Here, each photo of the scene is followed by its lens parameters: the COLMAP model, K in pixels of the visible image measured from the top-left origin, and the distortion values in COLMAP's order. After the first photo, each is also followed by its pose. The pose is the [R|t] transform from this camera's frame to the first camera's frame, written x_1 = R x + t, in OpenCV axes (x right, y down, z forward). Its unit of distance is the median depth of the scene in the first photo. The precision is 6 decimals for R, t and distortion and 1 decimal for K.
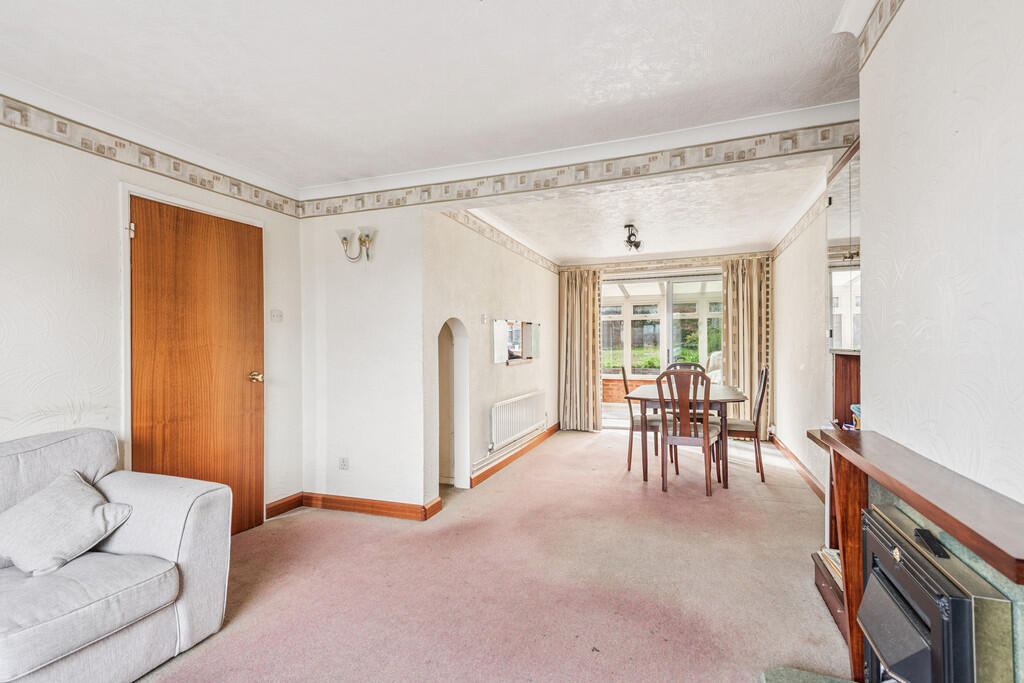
lens RADIAL K [[466.5, 0, 510.5], [0, 466.5, 345.9], [0, 0, 1]] dist [0.028589, -0.009259]
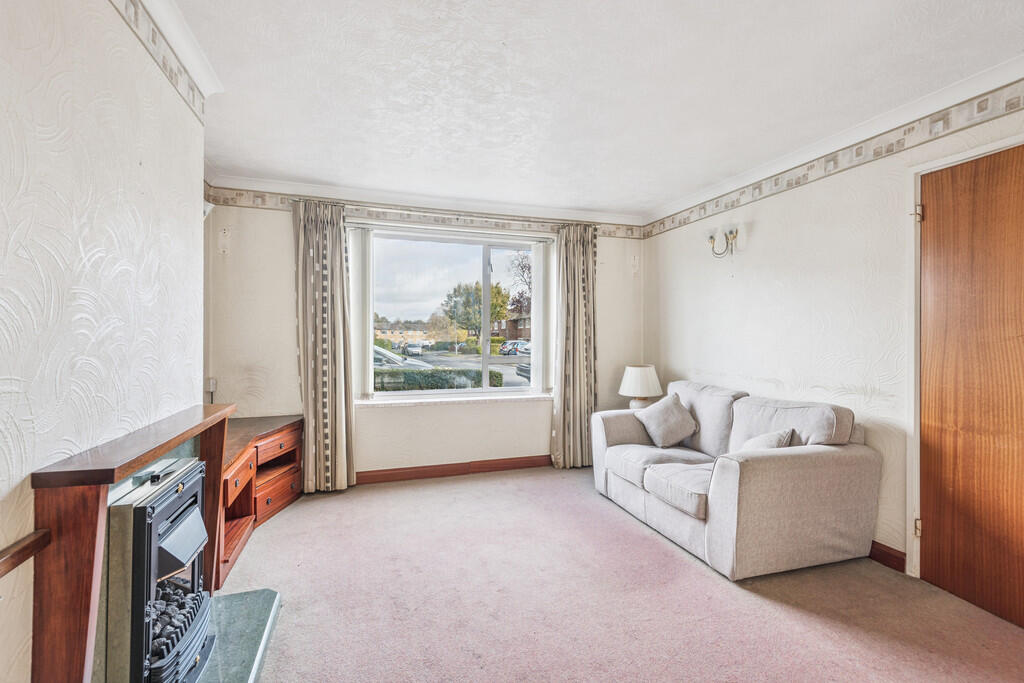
lens RADIAL K [[466.5, 0, 517.5], [0, 466.5, 334.3], [0, 0, 1]] dist [0.028589, -0.009259]
pose [[-0.768102, 0.003520, -0.640318, 0.413328], [0.001912, 0.999993, 0.003203, -0.009184], [0.640325, 0.001236, -0.768103, 1.203044]]
